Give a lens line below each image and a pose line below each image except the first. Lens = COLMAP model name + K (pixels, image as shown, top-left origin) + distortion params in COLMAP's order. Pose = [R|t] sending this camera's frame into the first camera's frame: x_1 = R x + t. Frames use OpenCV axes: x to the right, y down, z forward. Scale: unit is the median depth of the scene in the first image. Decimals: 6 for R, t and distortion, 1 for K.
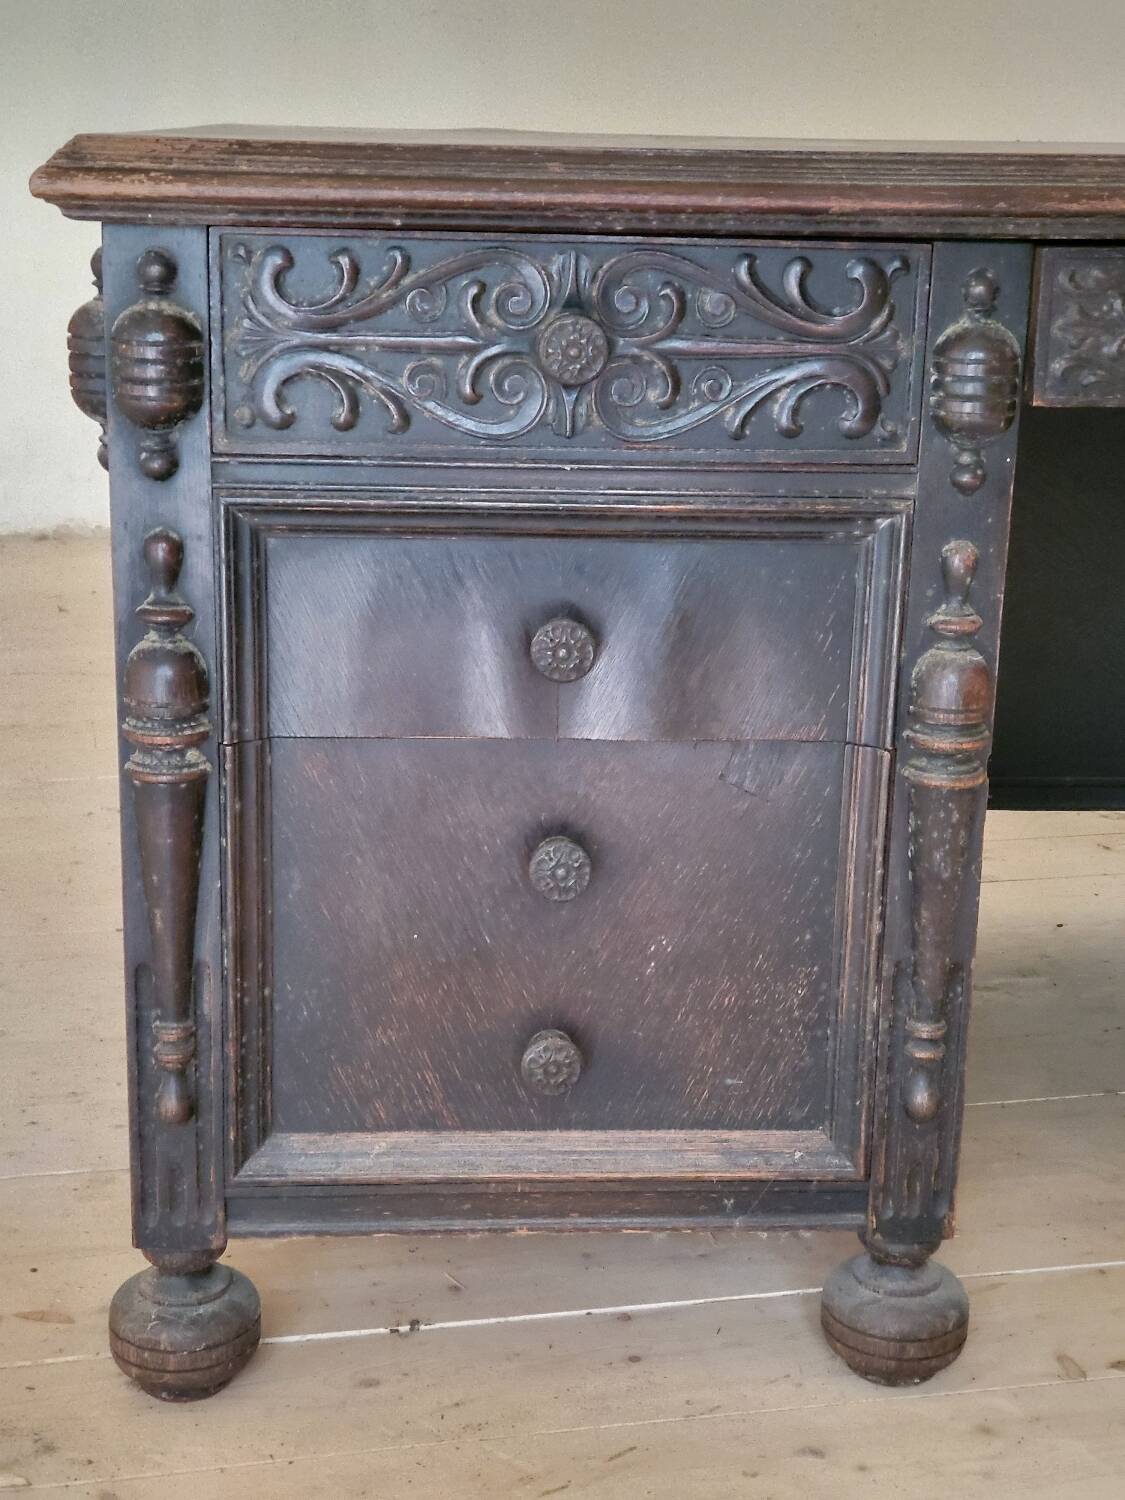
lens RADIAL K [[2252.9, 0, 560.1], [0, 2252.9, 762.1], [0, 0, 1]] dist [0.106719, 0.000000]
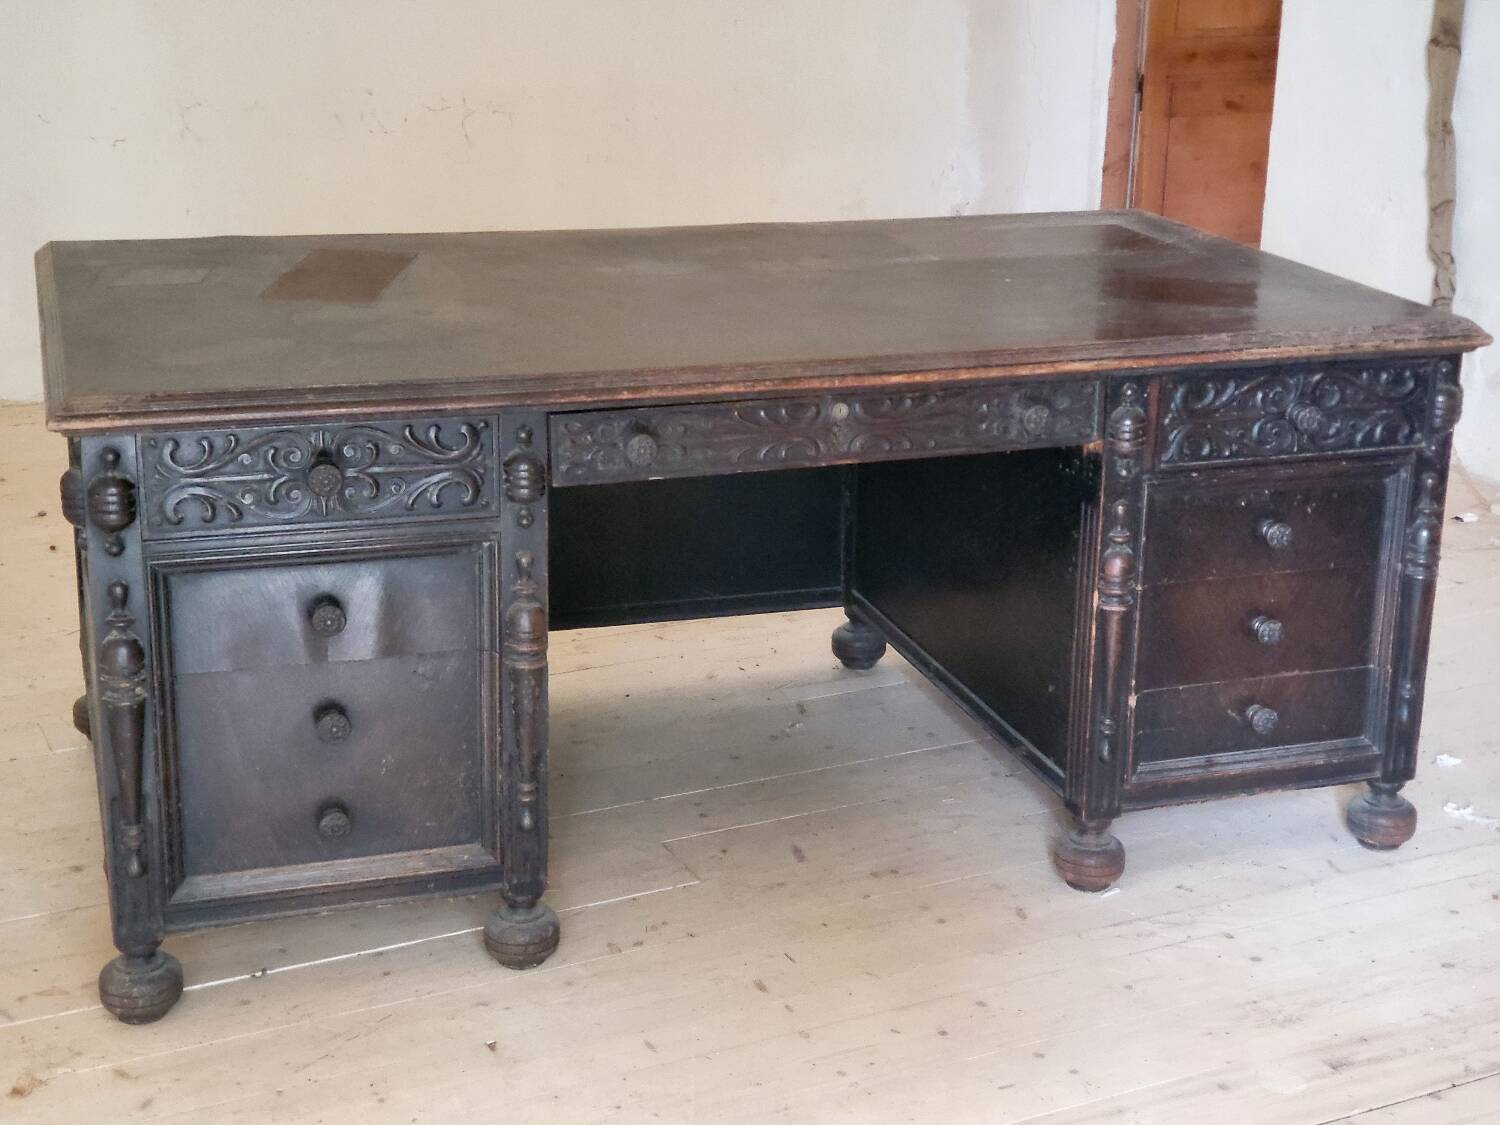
lens RADIAL K [[2252.9, 0, 774.1], [0, 2252.9, 547.1], [0, 0, 1]] dist [0.106719, 0.000000]
pose [[0.968961, -0.074928, 0.235585, -0.080772], [0.065246, 0.996683, 0.048639, -0.178962], [-0.238448, -0.031759, 0.970636, -0.994359]]
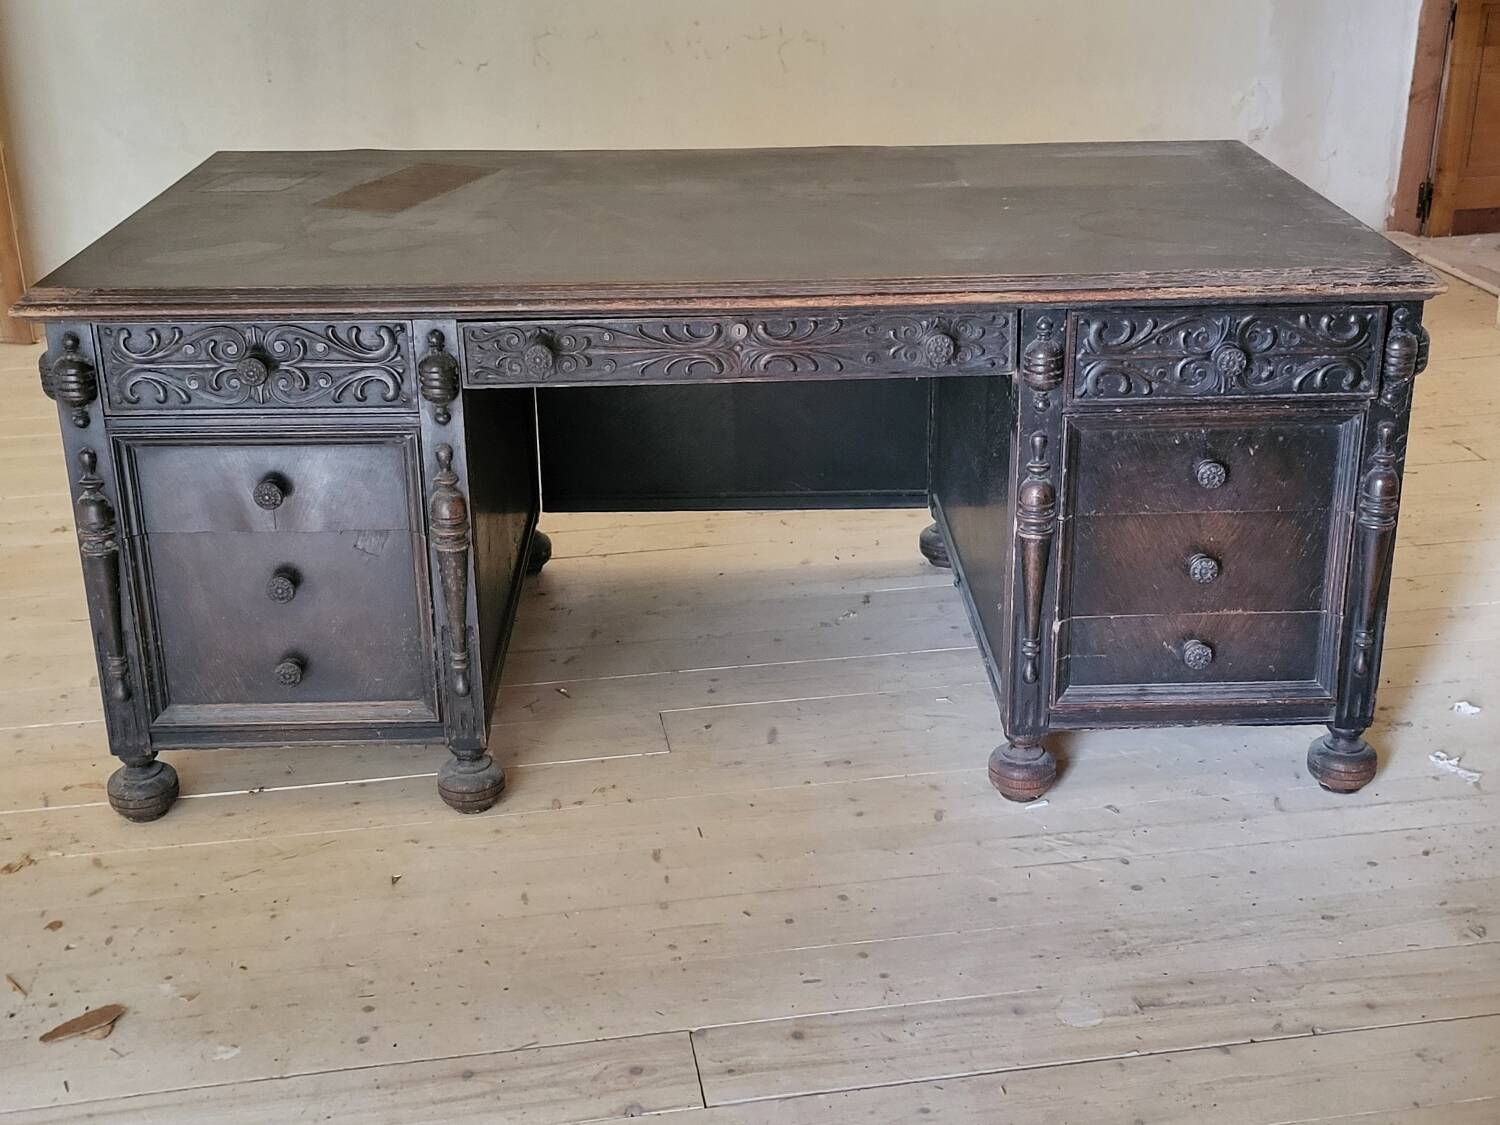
lens RADIAL K [[1901.6, 0, 764.4], [0, 1901.6, 553.7], [0, 0, 1]] dist [0.054129, 0.000000]
pose [[0.998587, -0.010552, -0.052088, 0.574317], [0.016221, 0.993839, 0.109643, -0.186288], [0.050610, -0.110333, 0.992605, -0.848108]]
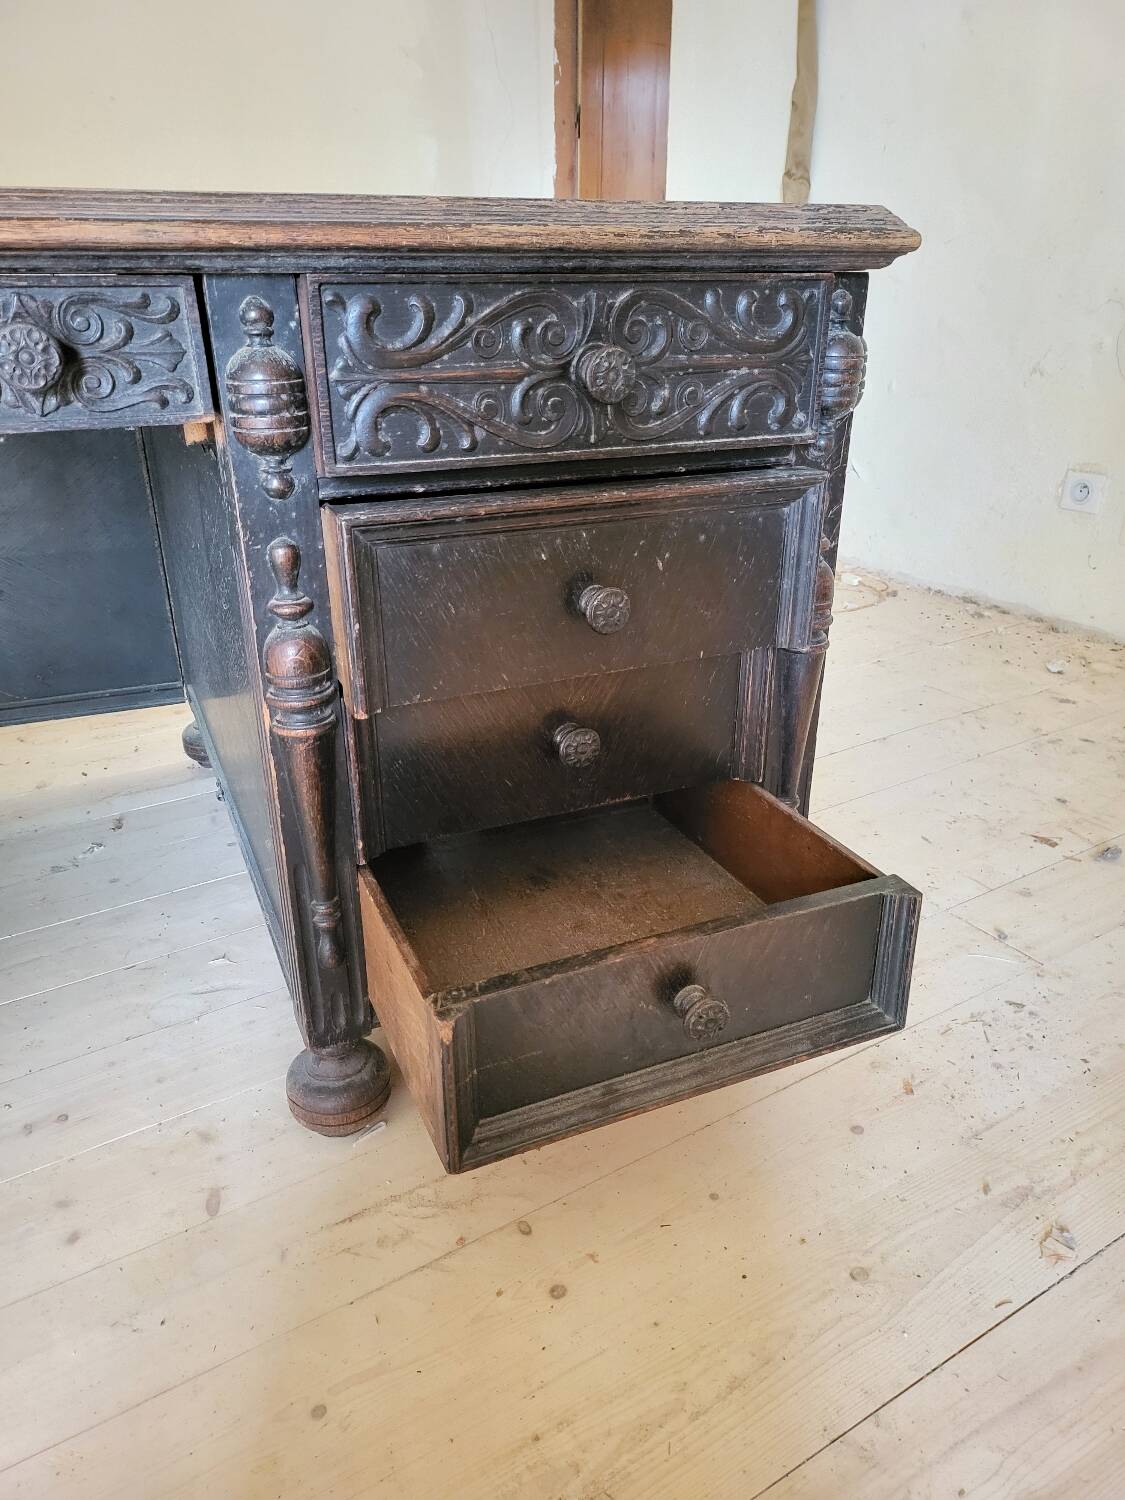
lens RADIAL K [[1055.3, 0, 563.0], [0, 1055.3, 764.7], [0, 0, 1]] dist [0.059129, -0.062005]
pose [[0.943005, -0.156156, 0.293866, 0.702631], [0.106120, 0.978073, 0.179198, -0.065616], [-0.315406, -0.137800, 0.938899, 0.424530]]
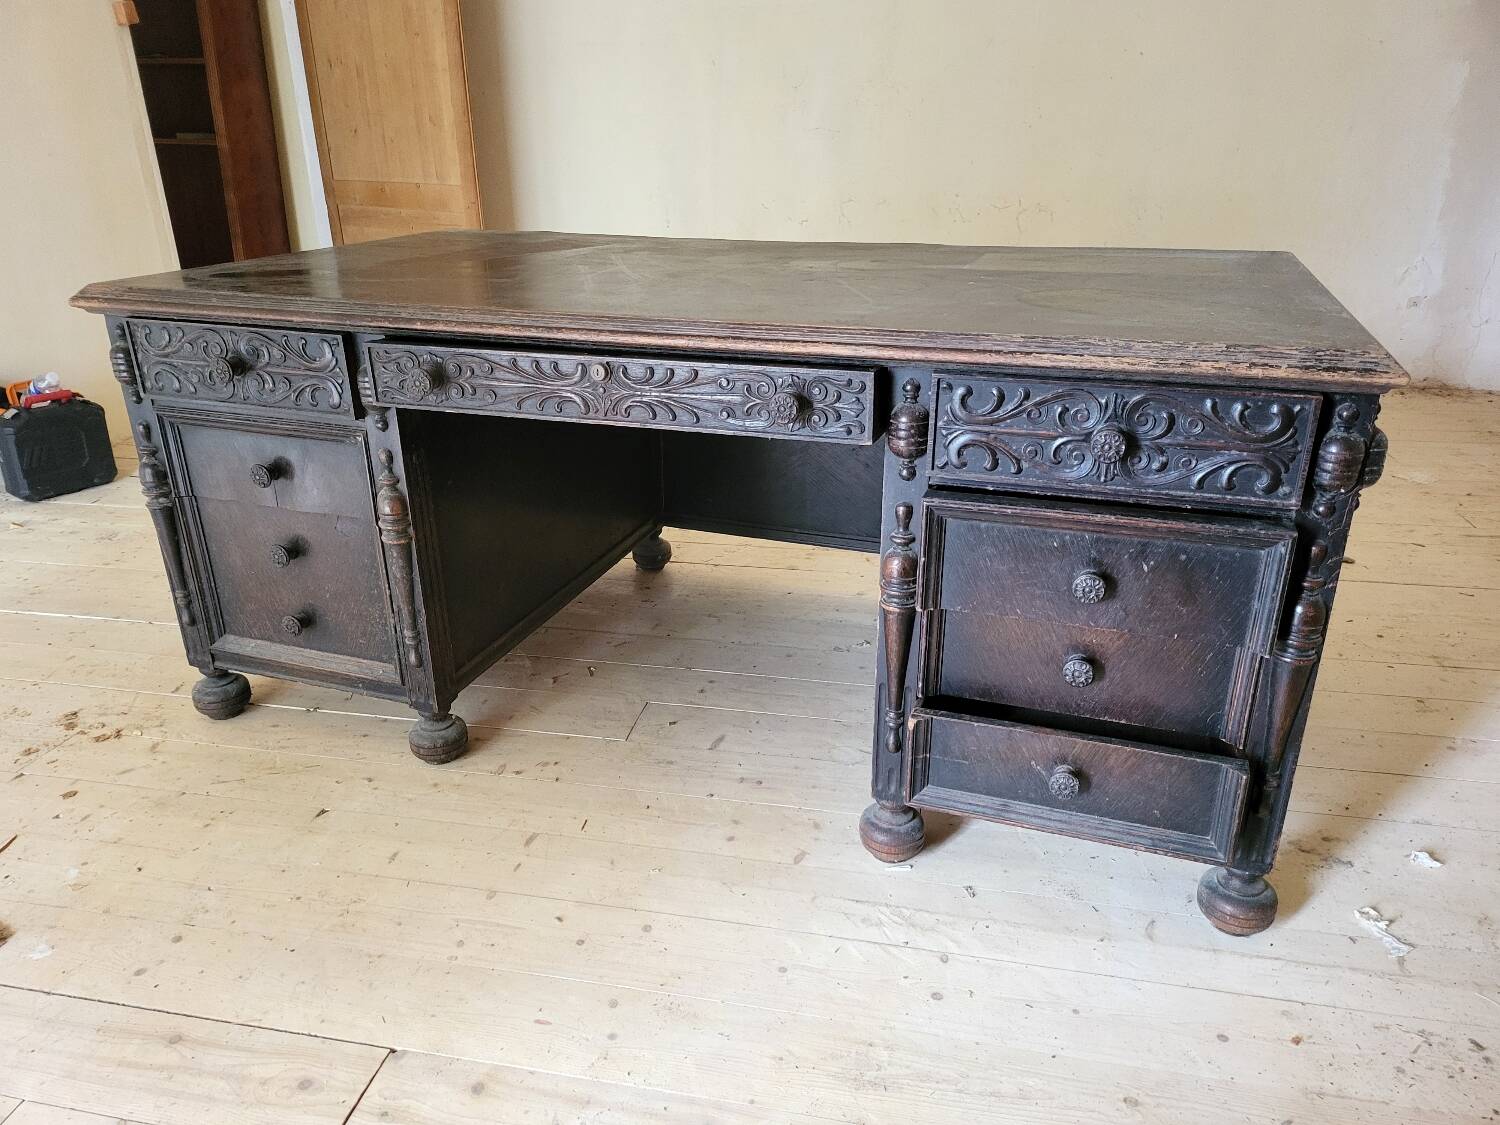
lens RADIAL K [[1055.3, 0, 739.8], [0, 1055.3, 576.0], [0, 0, 1]] dist [0.059129, -0.062005]
pose [[0.914147, 0.133258, -0.382855, 0.987858], [-0.082967, 0.985937, 0.145066, -0.157892], [0.396802, -0.100847, 0.912347, 0.050717]]
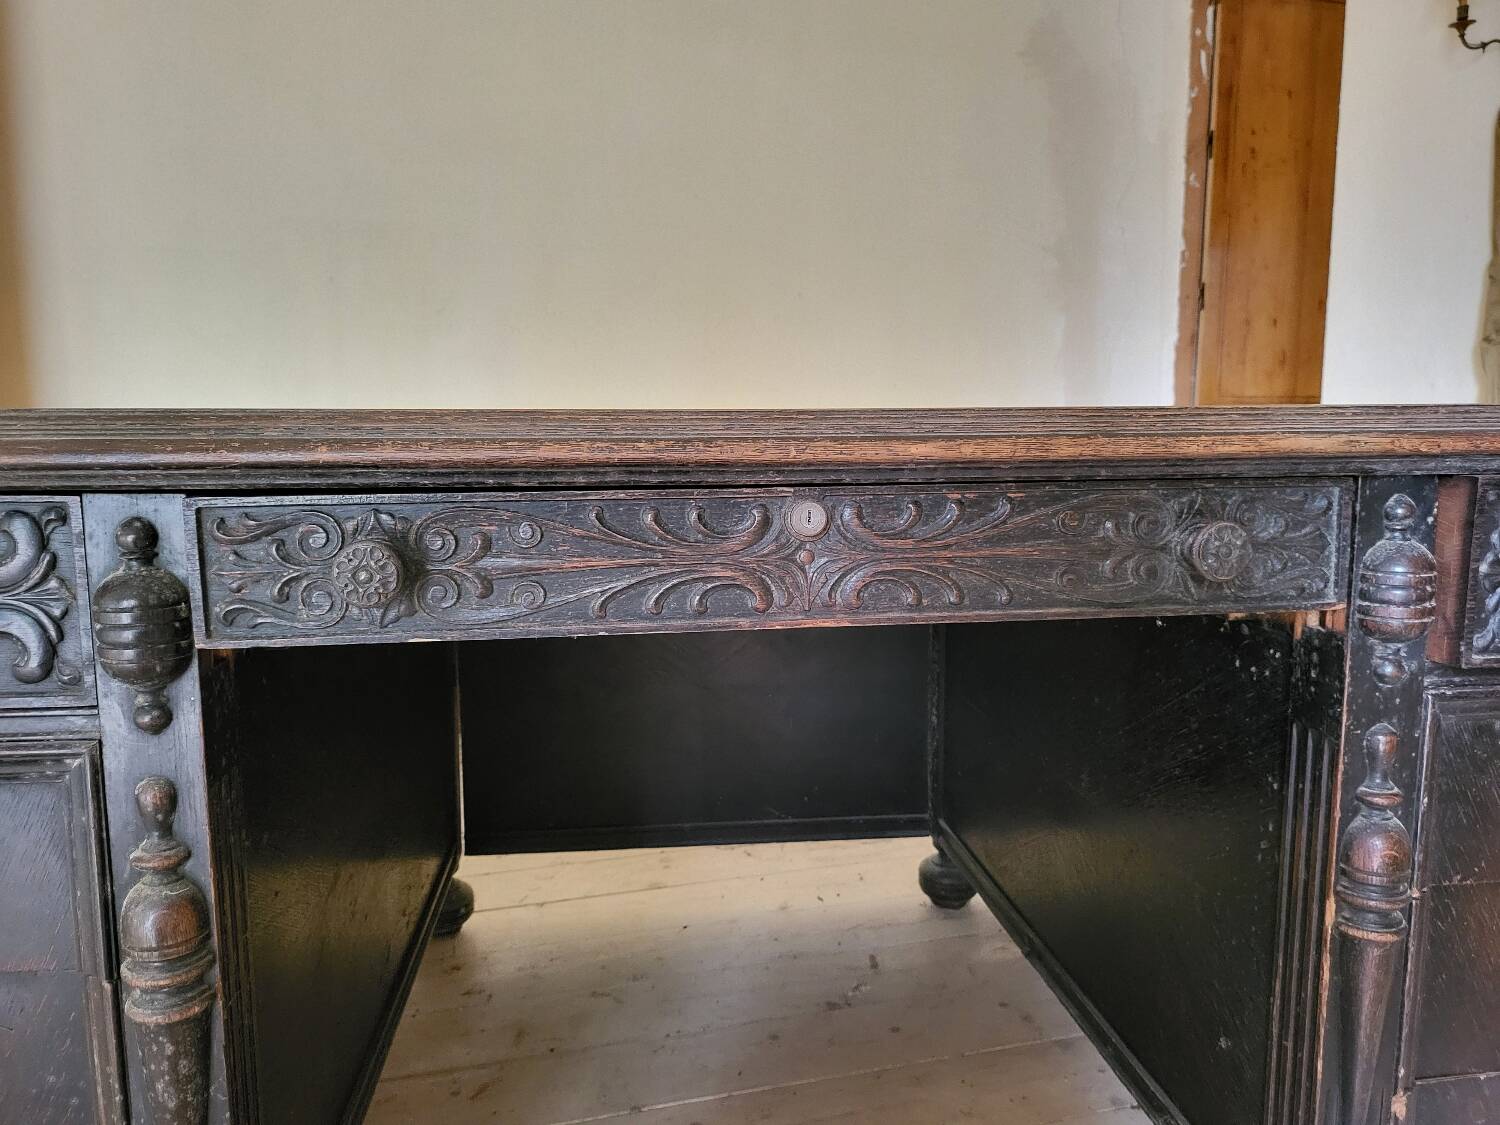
lens RADIAL K [[1055.3, 0, 754.4], [0, 1055.3, 559.2], [0, 0, 1]] dist [0.059129, -0.062005]
pose [[0.998535, -0.026994, 0.046891, 0.412820], [0.033215, 0.989959, -0.137400, -0.115960], [-0.042711, 0.138756, 0.989405, 0.483931]]
